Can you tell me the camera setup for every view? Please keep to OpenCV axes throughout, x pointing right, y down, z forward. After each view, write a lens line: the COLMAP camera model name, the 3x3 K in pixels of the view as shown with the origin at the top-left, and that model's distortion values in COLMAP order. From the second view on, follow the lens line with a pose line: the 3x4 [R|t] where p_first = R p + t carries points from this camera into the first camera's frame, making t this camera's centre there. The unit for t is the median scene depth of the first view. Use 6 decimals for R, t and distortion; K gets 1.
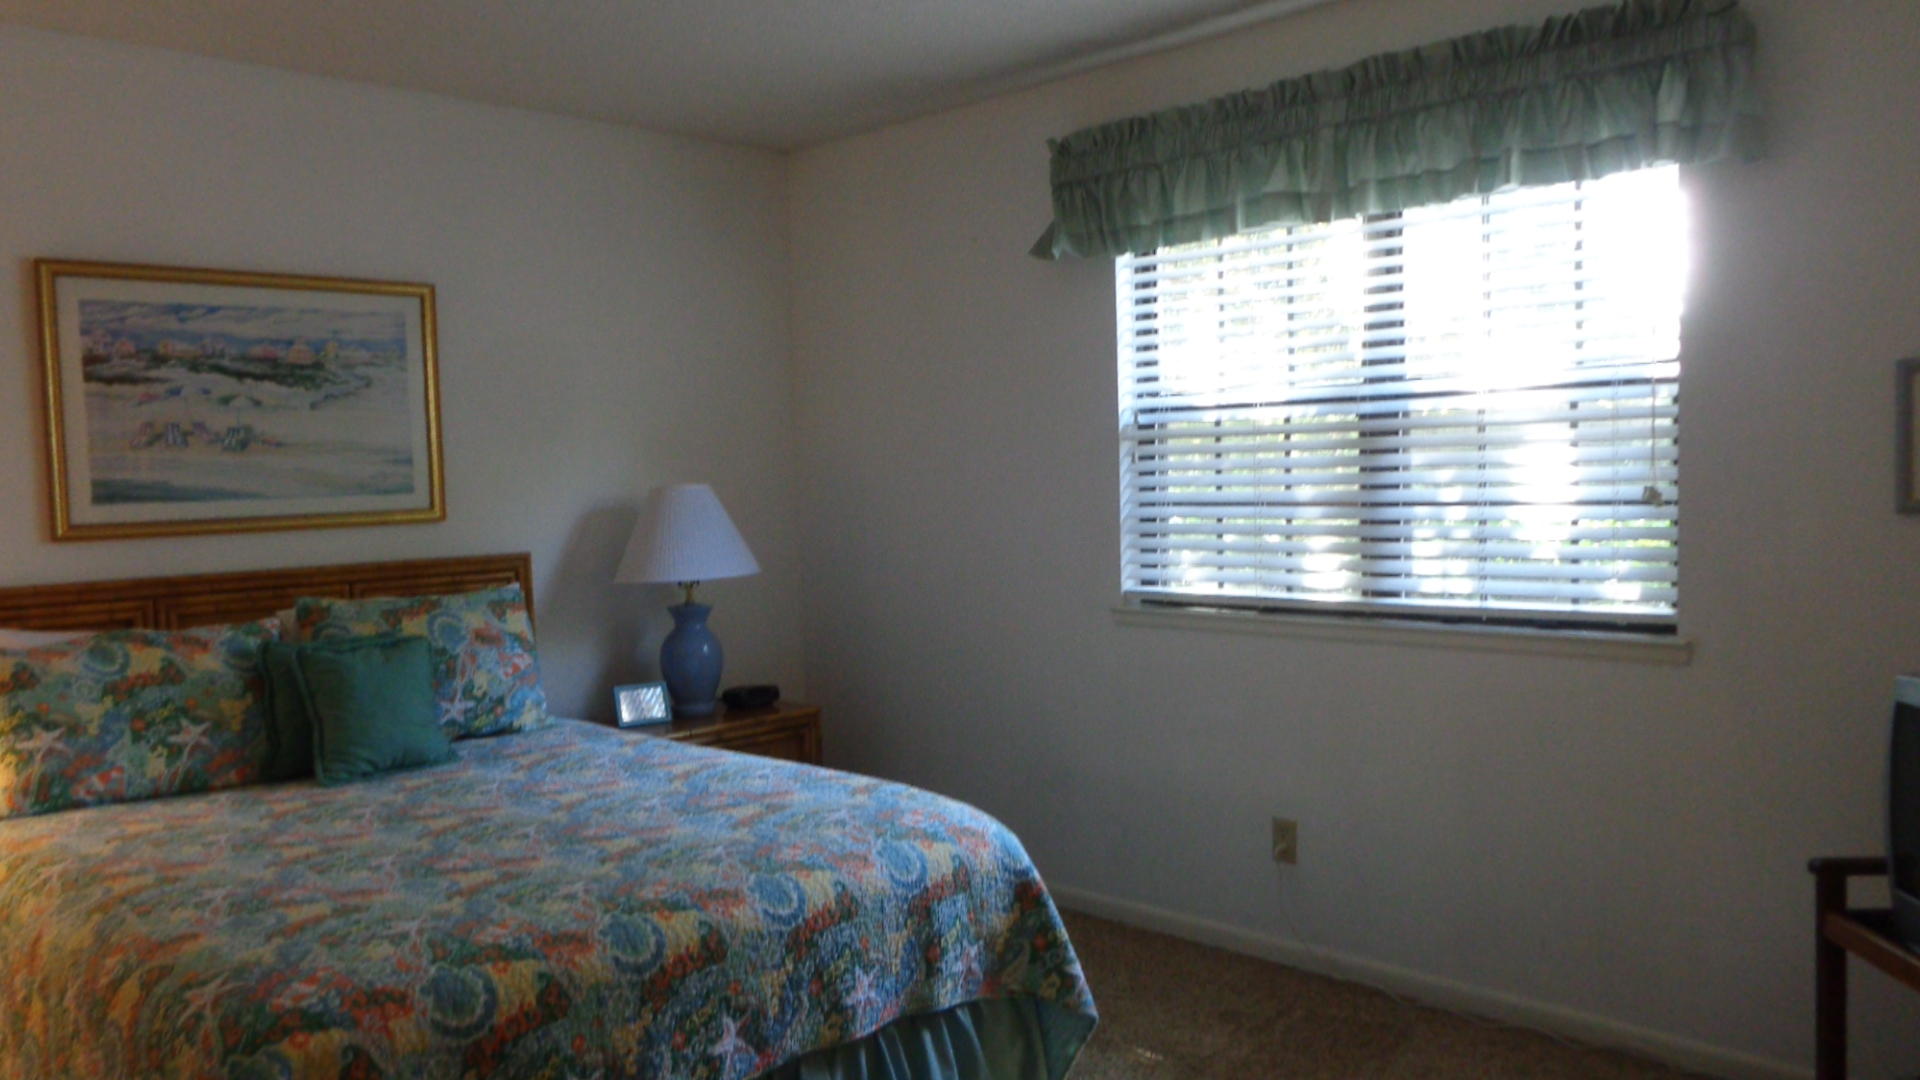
lens RADIAL K [[1440.0, 0, 964.8], [0, 1440.0, 533.0], [0, 0, 1]] dist [0.000519, 0.002481]
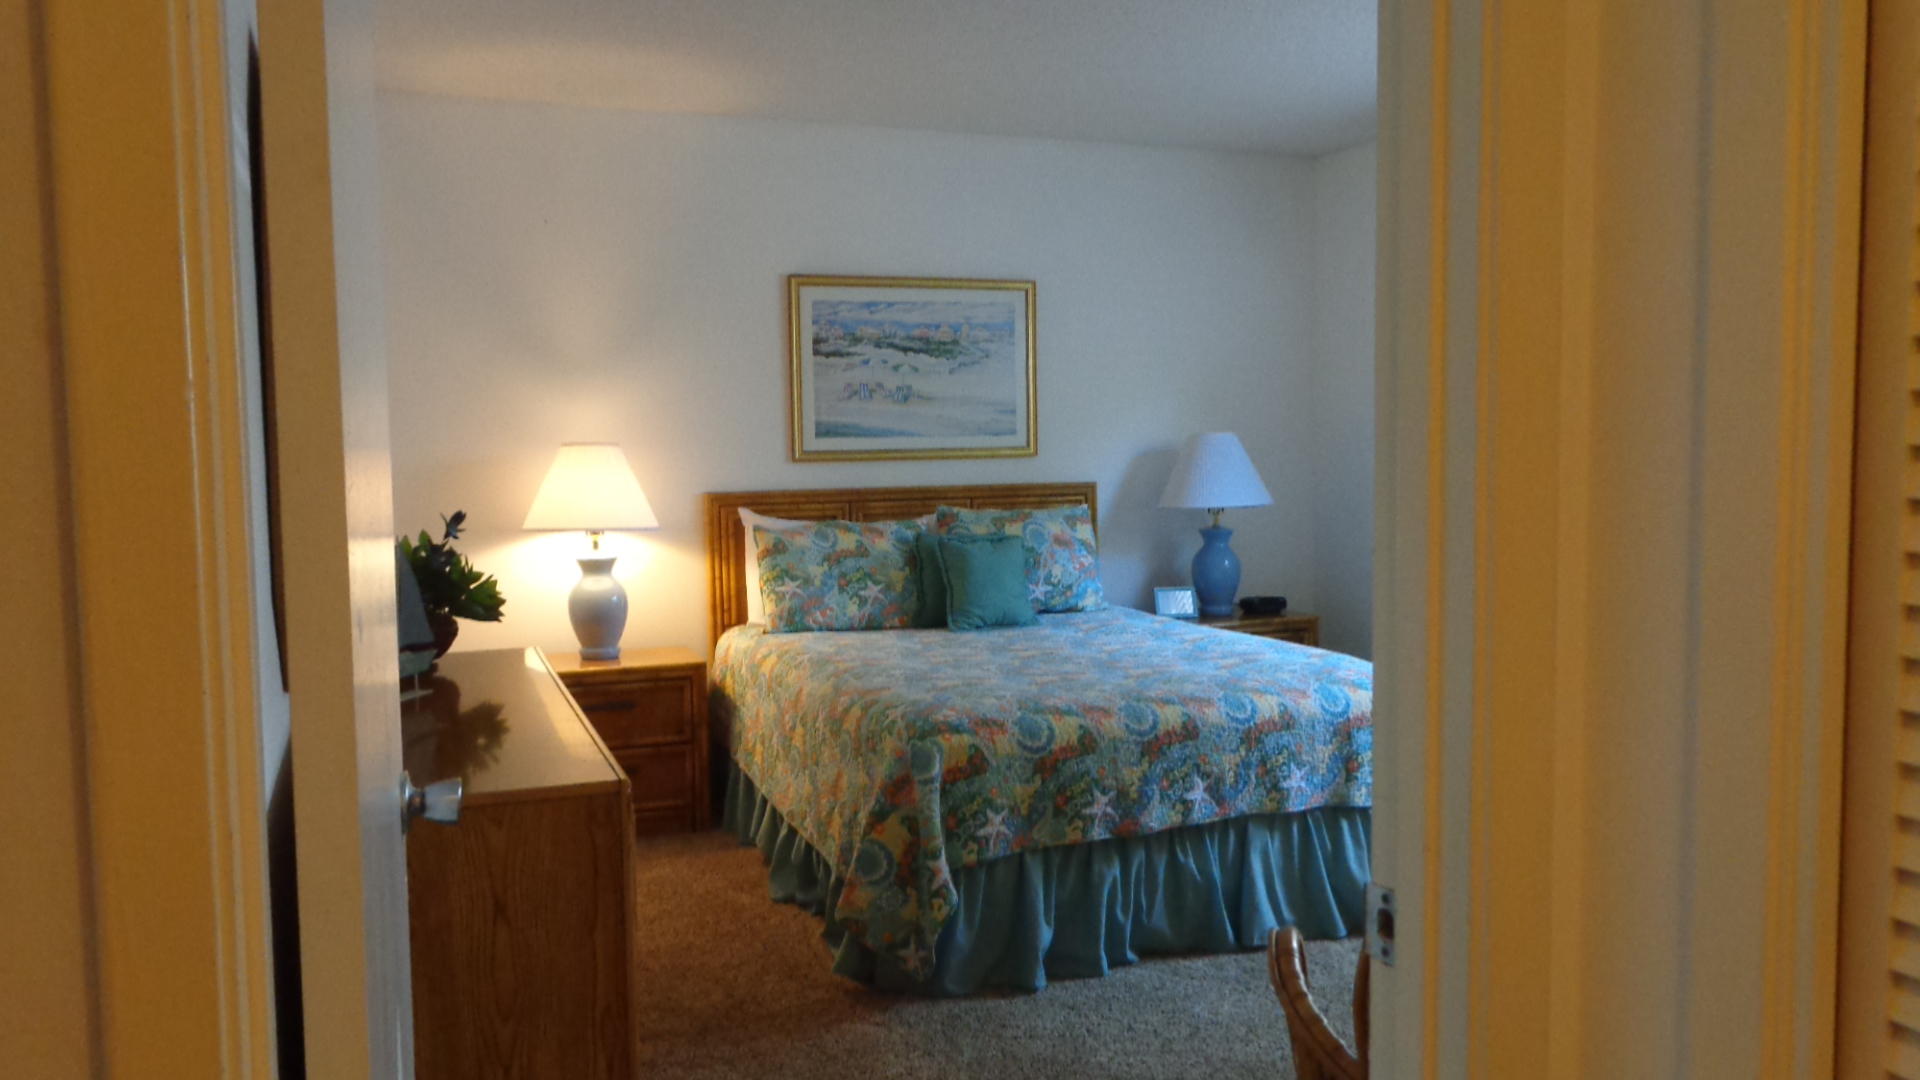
lens RADIAL K [[1440.0, 0, 966.4], [0, 1440.0, 531.1], [0, 0, 1]] dist [0.000519, 0.002481]
pose [[0.921742, 0.043284, -0.385380, 0.125302], [-0.032424, 0.998874, 0.034639, 0.021040], [0.386445, -0.019433, 0.922108, -0.335046]]
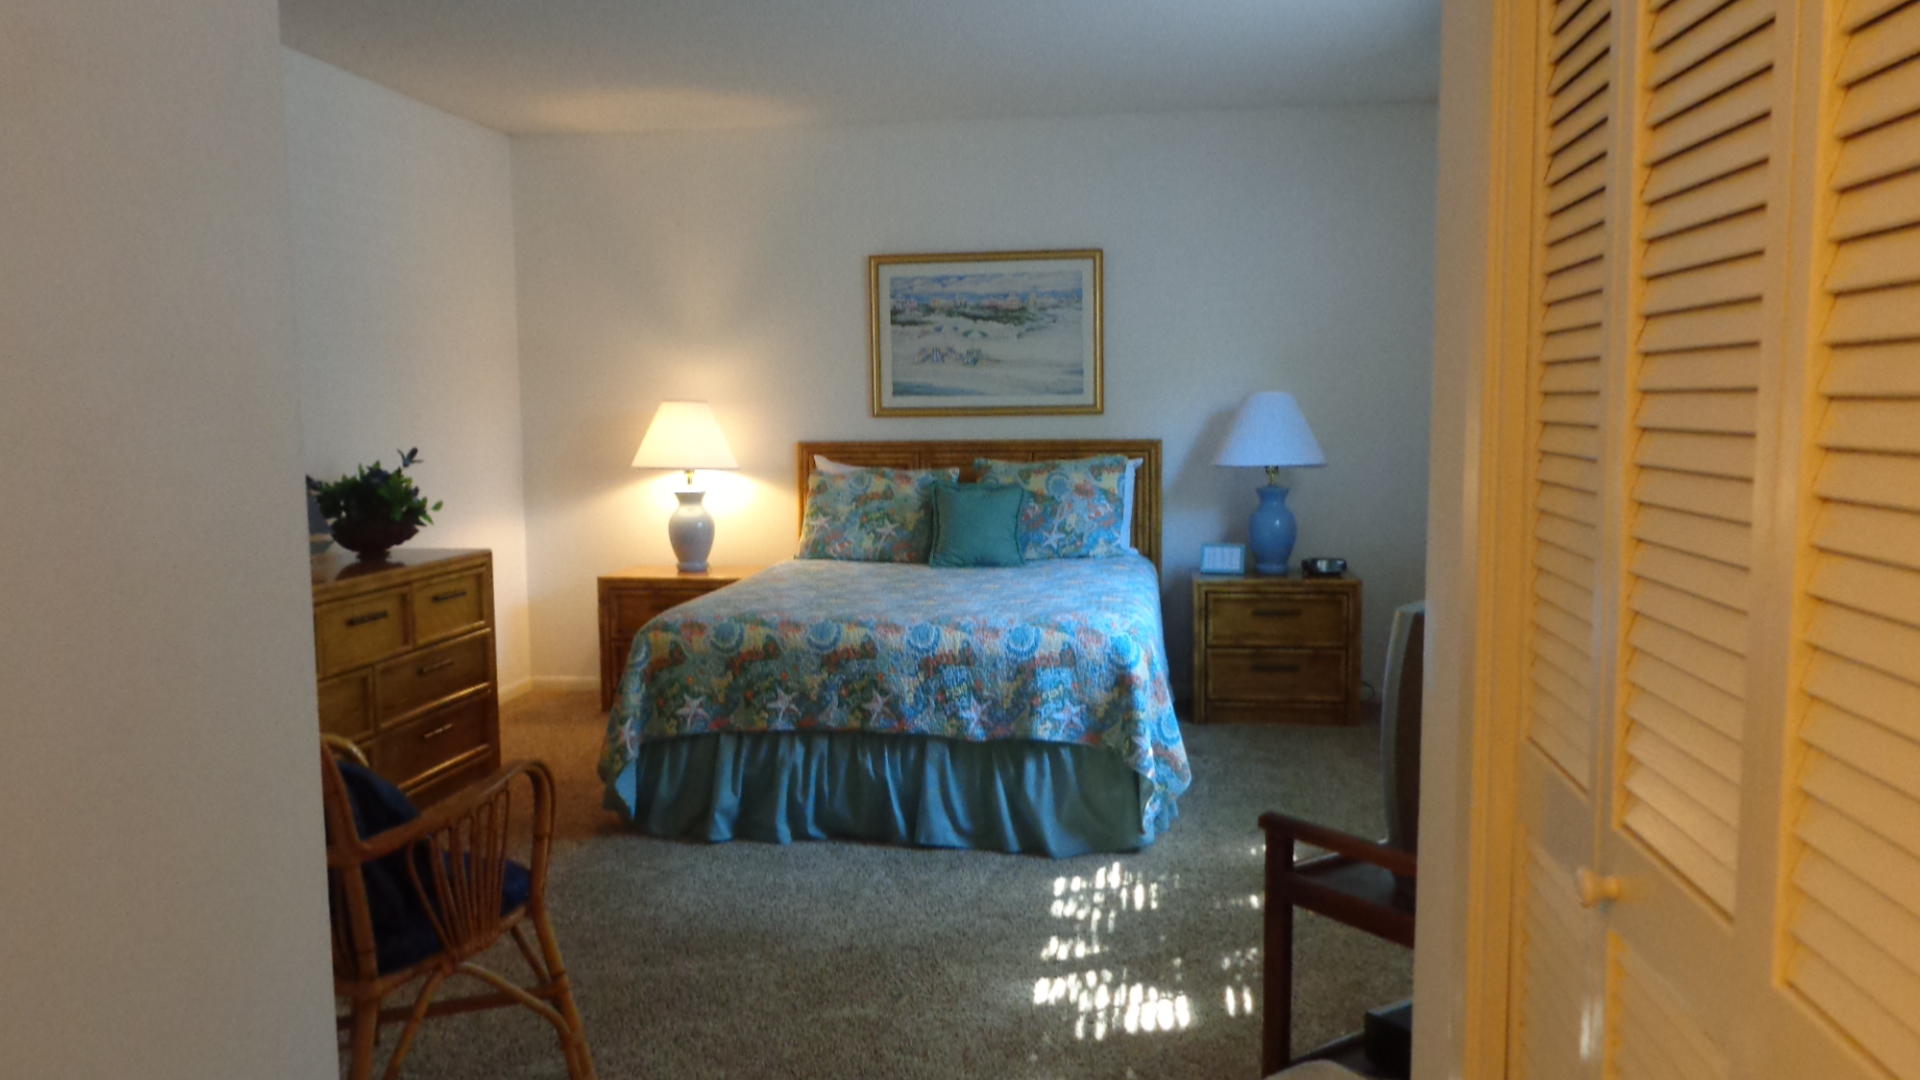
lens RADIAL K [[1440.0, 0, 962.4], [0, 1440.0, 542.8], [0, 0, 1]] dist [0.000519, 0.002481]
pose [[0.604134, 0.101251, -0.790424, 0.865251], [-0.045908, 0.994670, 0.092326, -0.008433], [0.795559, -0.019491, 0.605562, 0.013192]]
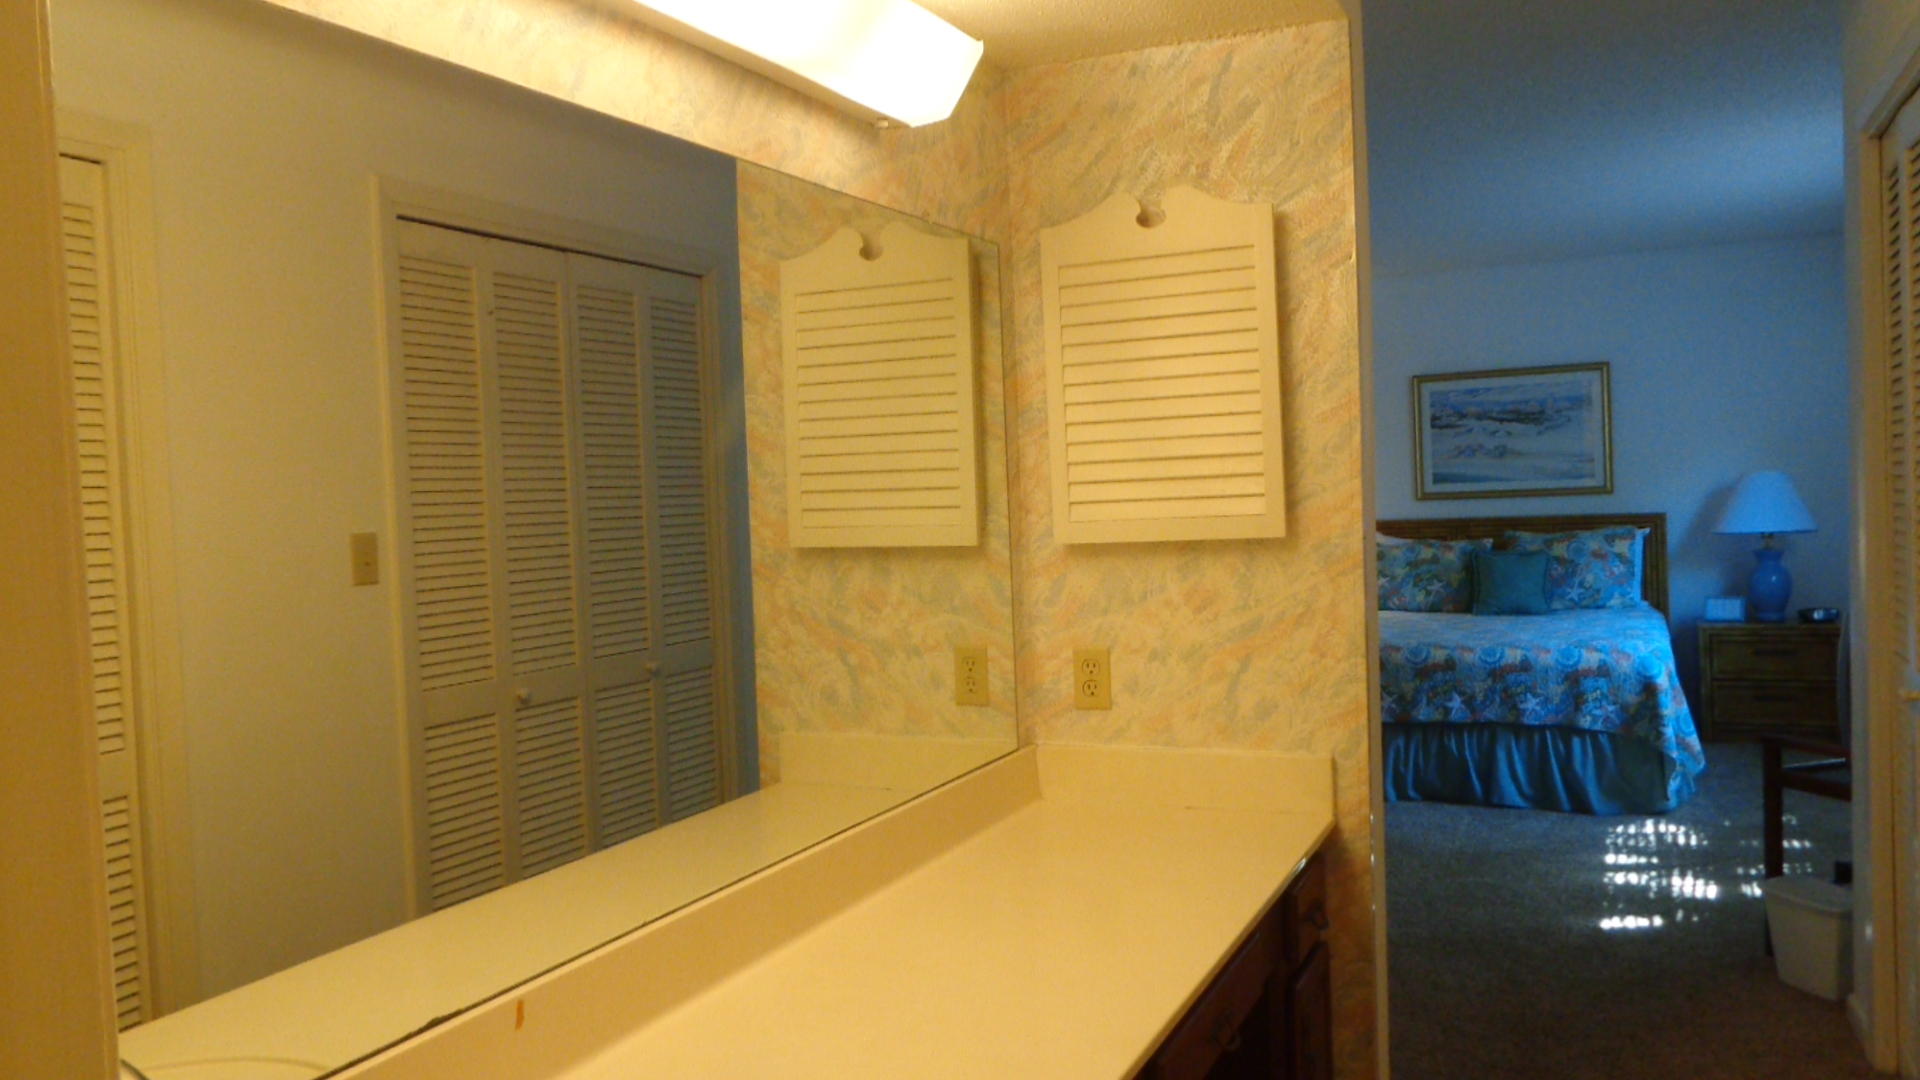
lens RADIAL K [[1440.0, 0, 970.8], [0, 1440.0, 533.9], [0, 0, 1]] dist [0.000519, 0.002481]
pose [[0.343910, 0.041737, -0.938074, 1.278210], [-0.015522, 0.999128, 0.038763, -0.018277], [0.938874, 0.001229, 0.344258, -0.447323]]
